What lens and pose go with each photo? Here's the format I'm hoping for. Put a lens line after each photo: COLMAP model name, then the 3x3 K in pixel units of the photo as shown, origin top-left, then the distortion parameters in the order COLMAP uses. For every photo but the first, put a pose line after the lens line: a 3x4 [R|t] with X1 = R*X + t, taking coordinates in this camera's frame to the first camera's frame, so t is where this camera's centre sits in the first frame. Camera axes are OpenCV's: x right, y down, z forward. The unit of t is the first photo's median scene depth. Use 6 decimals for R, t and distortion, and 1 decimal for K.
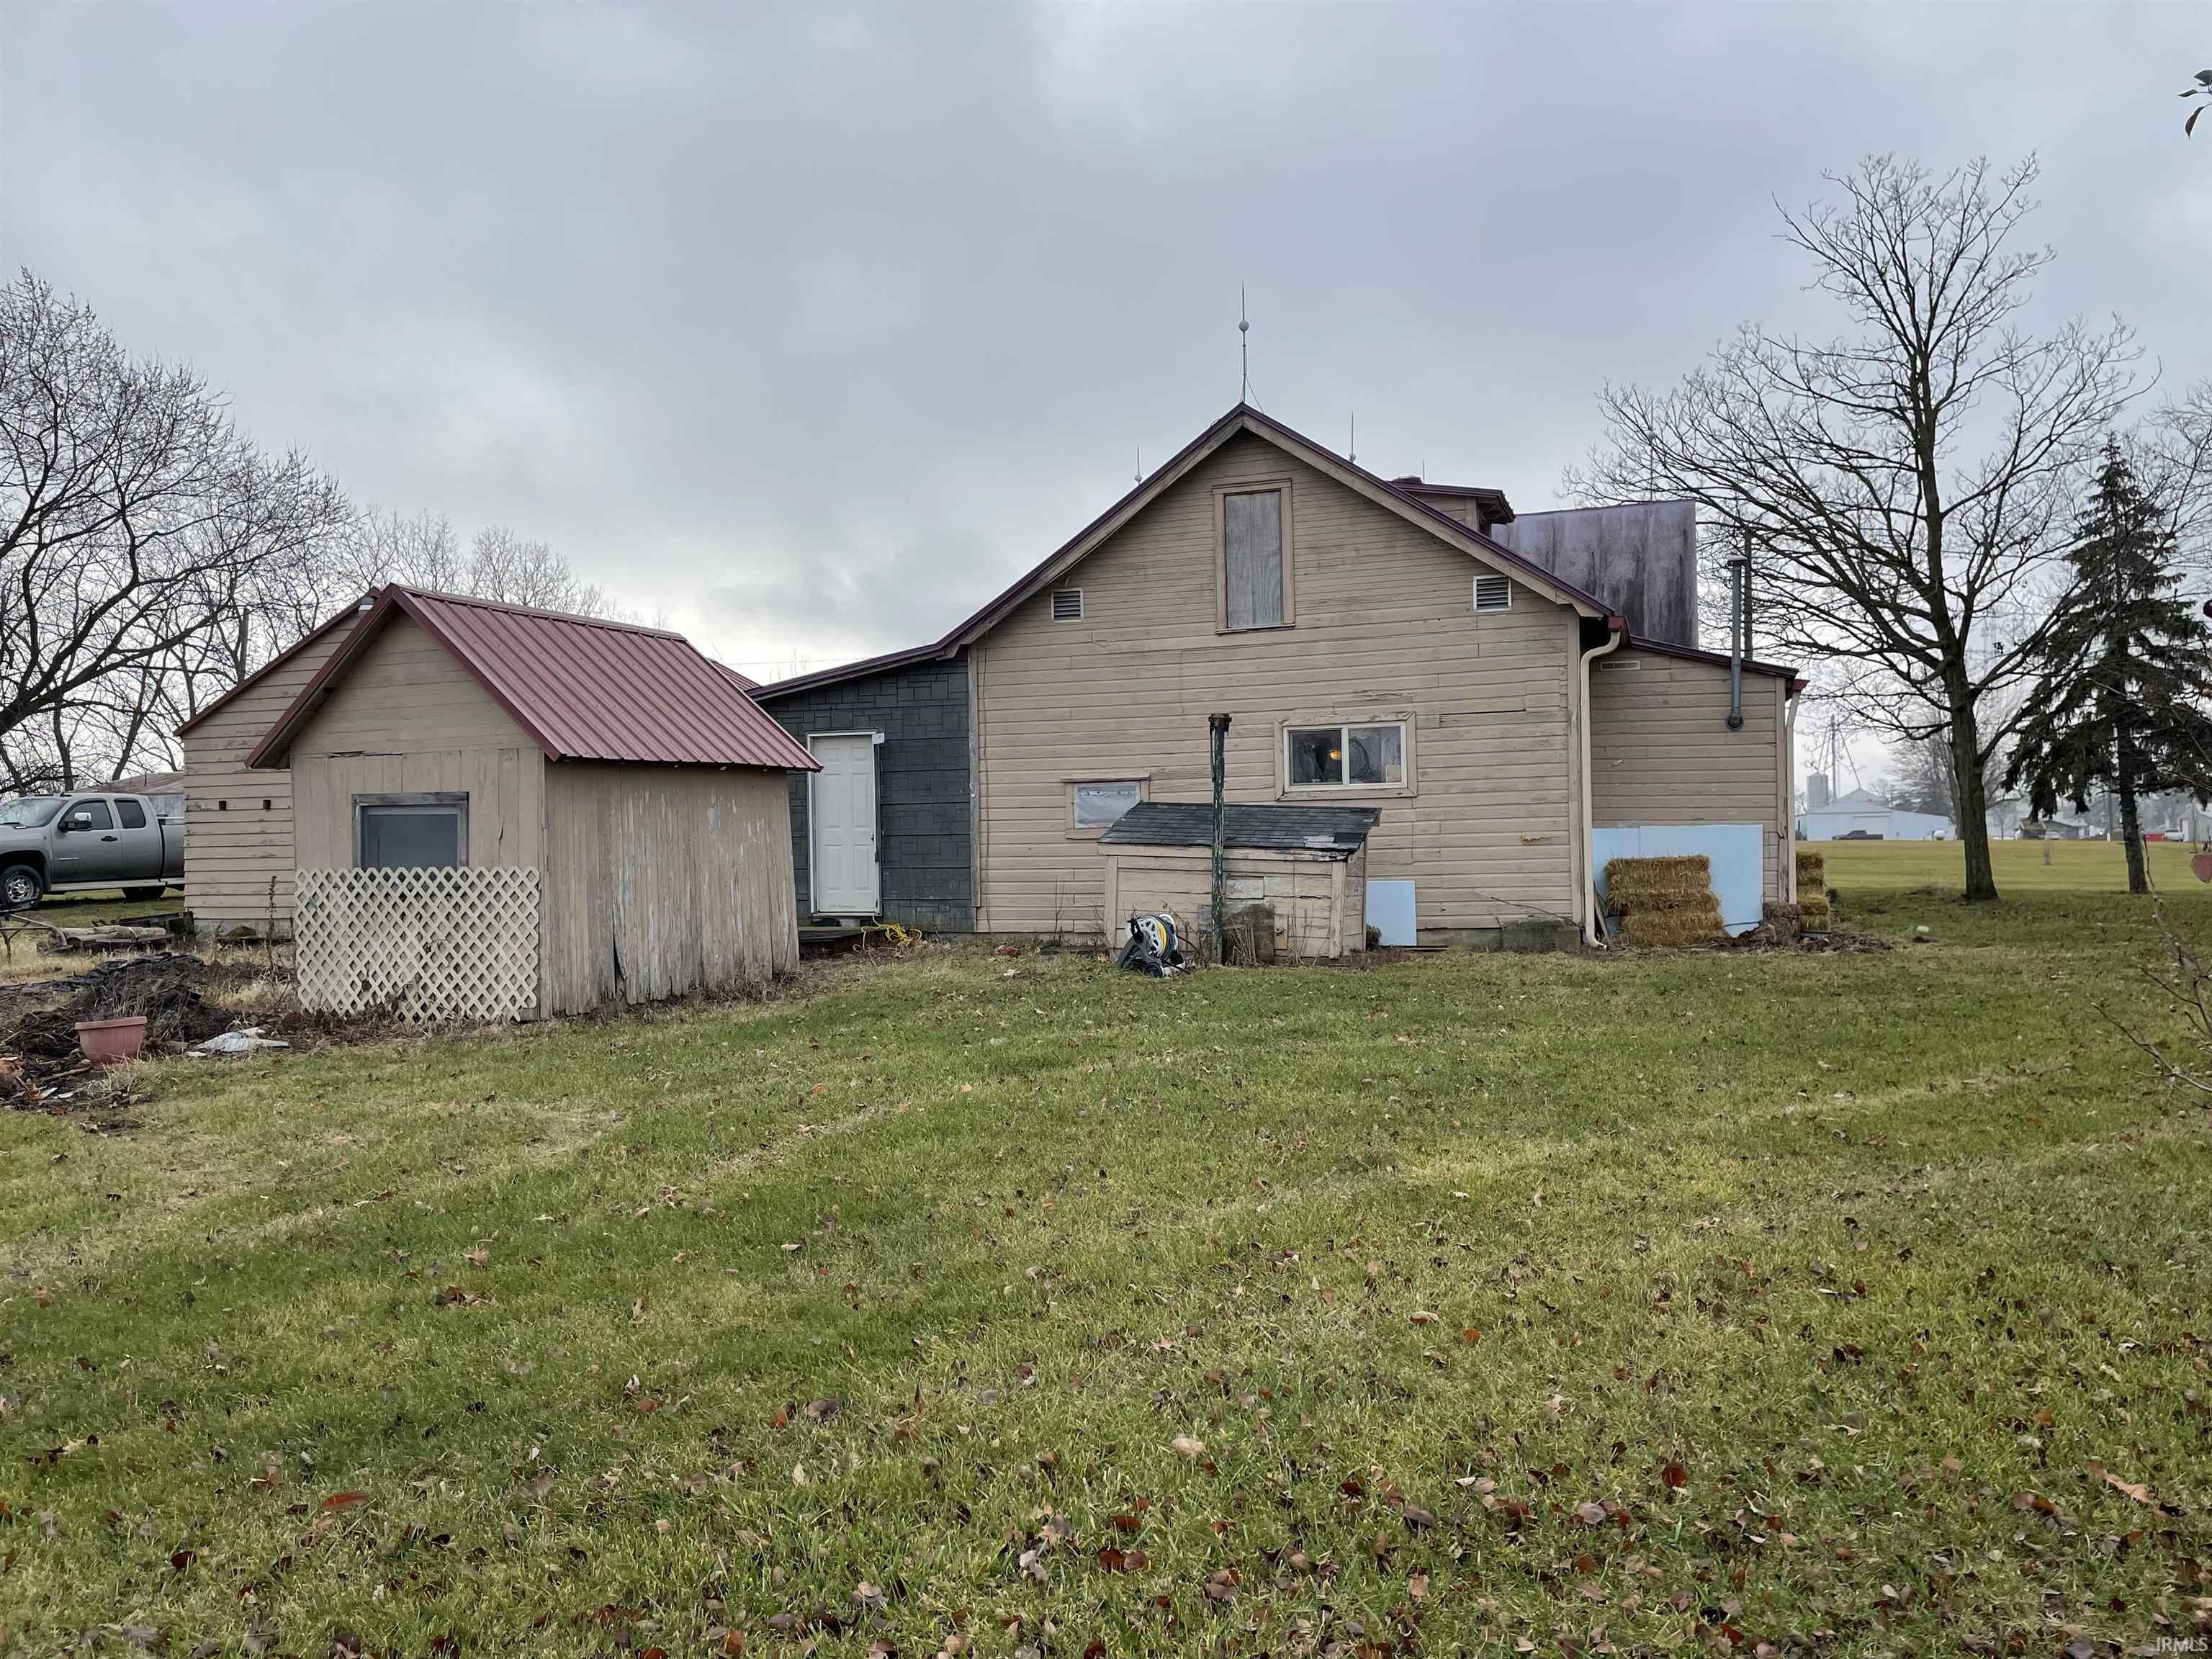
lens RADIAL K [[1656.8, 0, 1106.0], [0, 1656.8, 829.5], [0, 0, 1]] dist [0.109627, -0.119268]
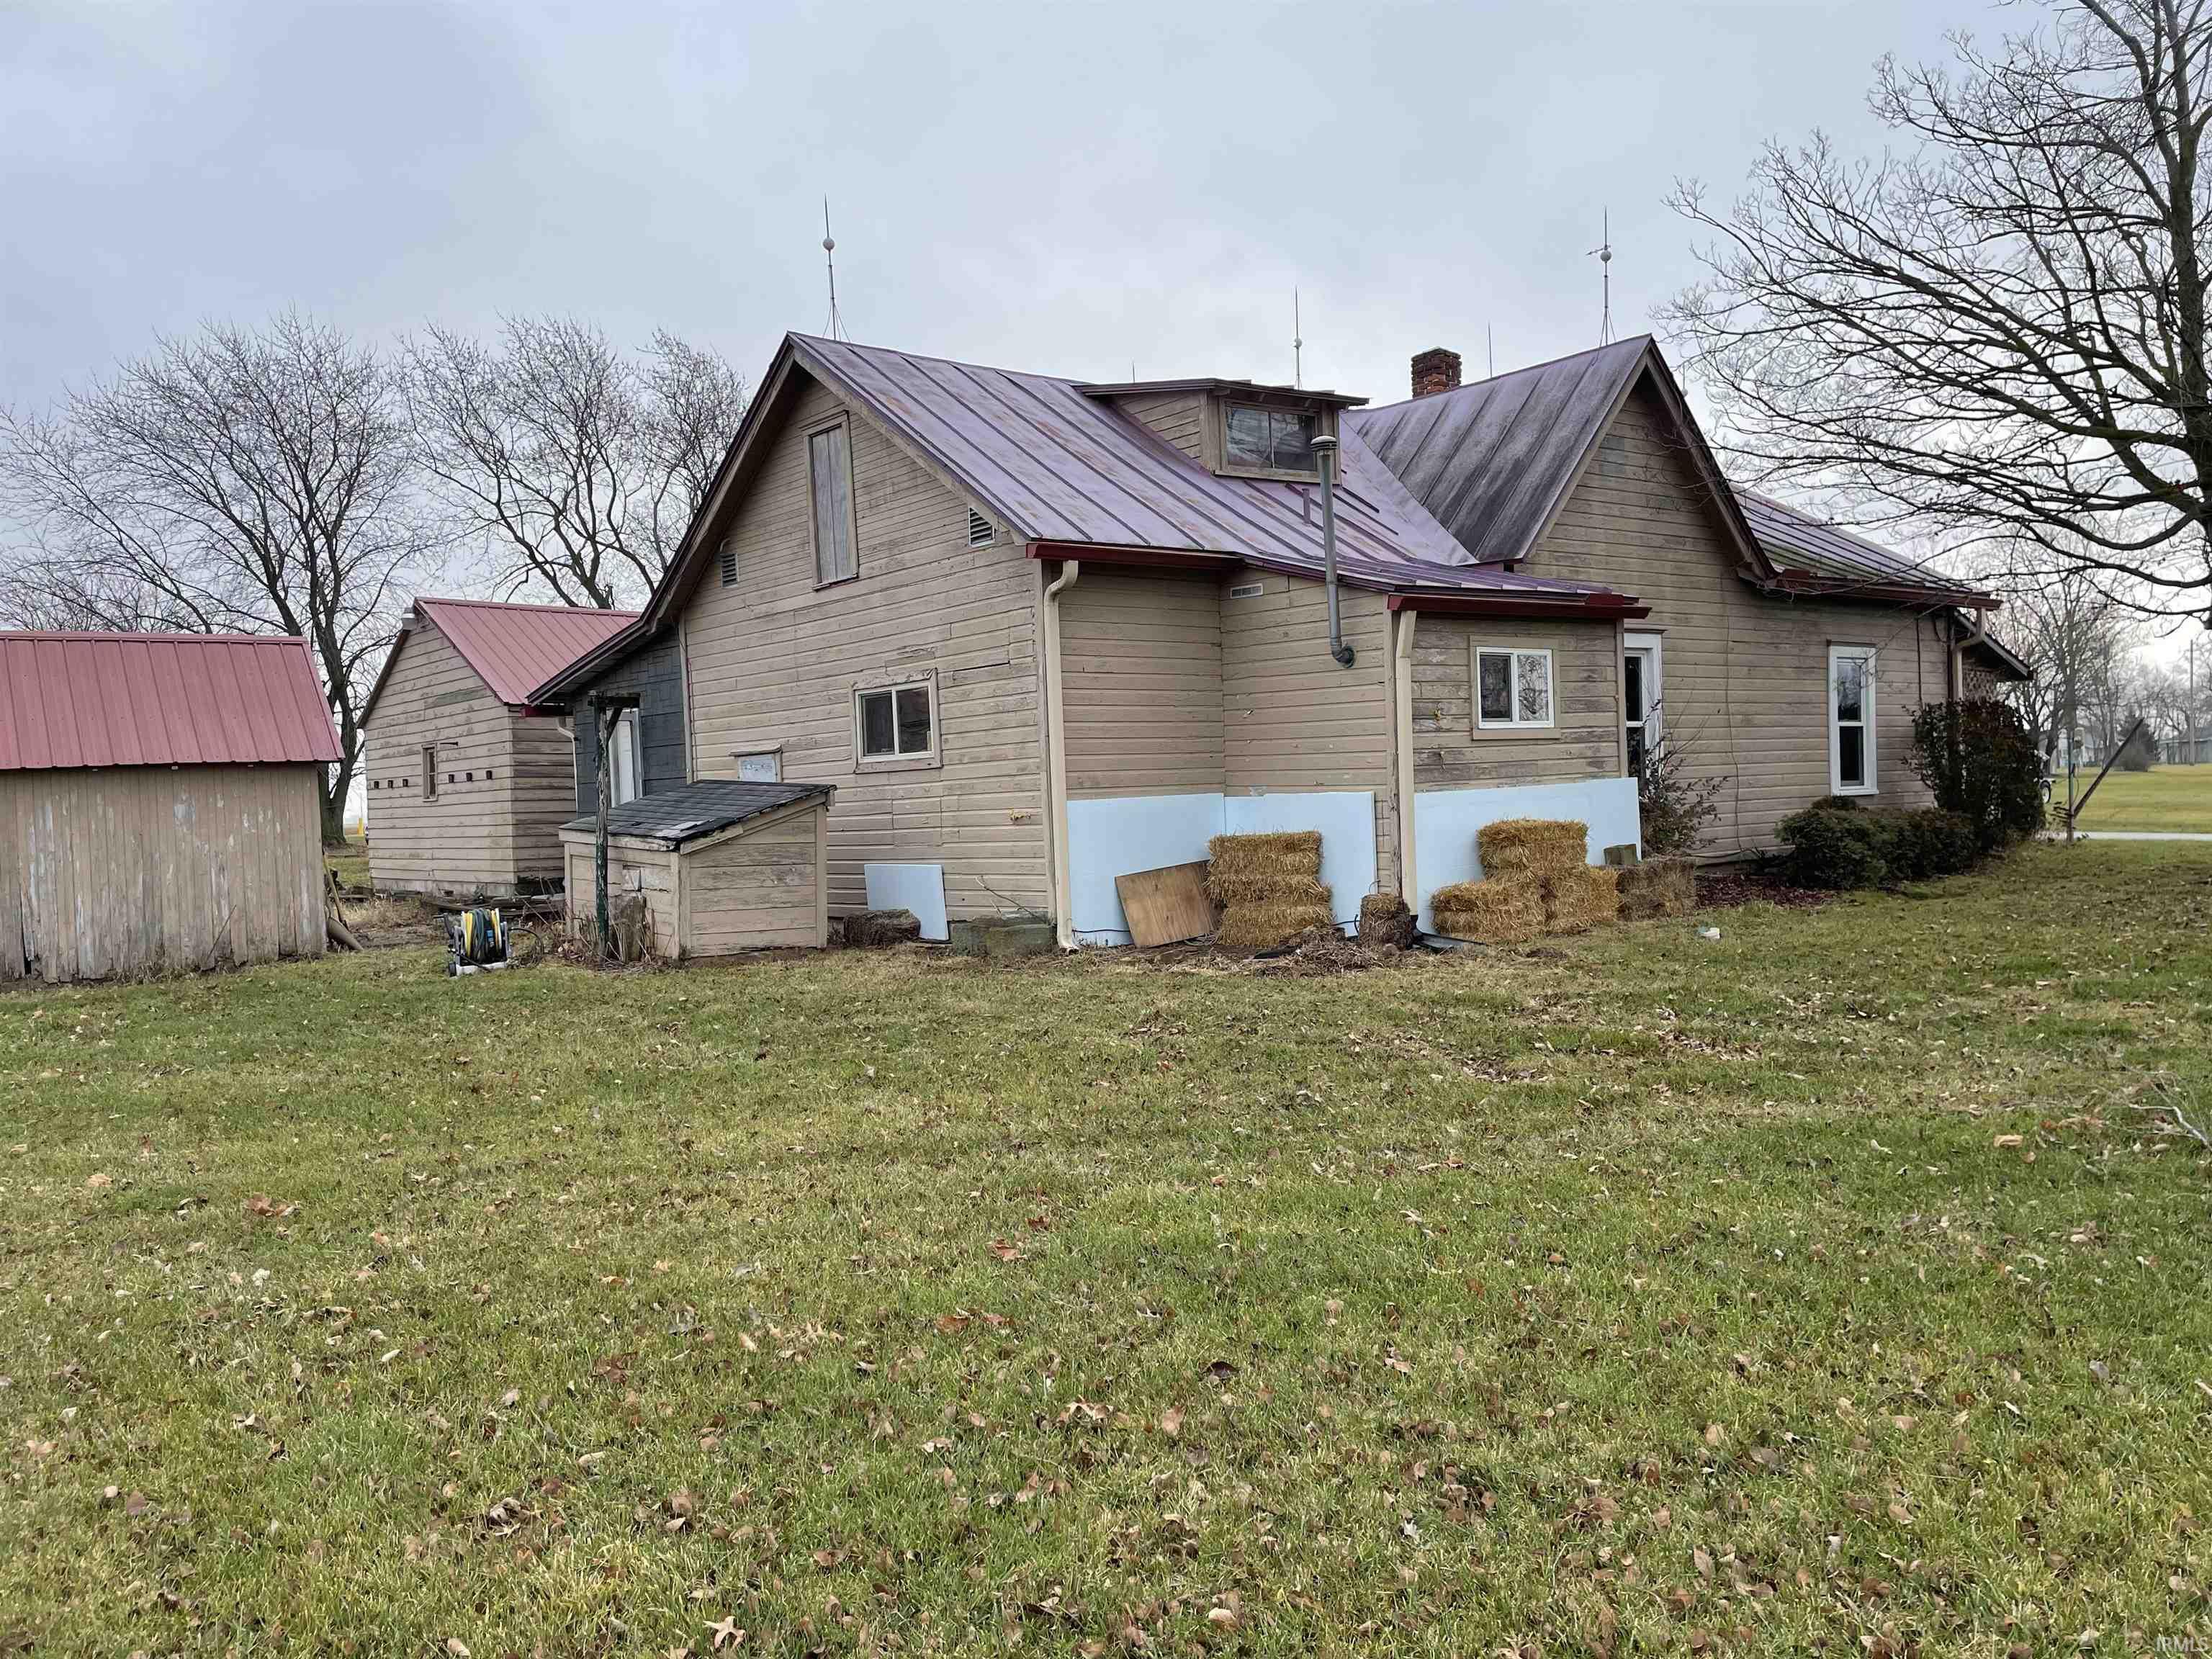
lens RADIAL K [[1656.8, 0, 1106.0], [0, 1656.8, 829.5], [0, 0, 1]] dist [0.109627, -0.119268]
pose [[0.846972, -0.002139, -0.531634, 0.704602], [0.027059, 0.998869, 0.039090, -0.018554], [0.530949, -0.047494, 0.846072, 0.308839]]
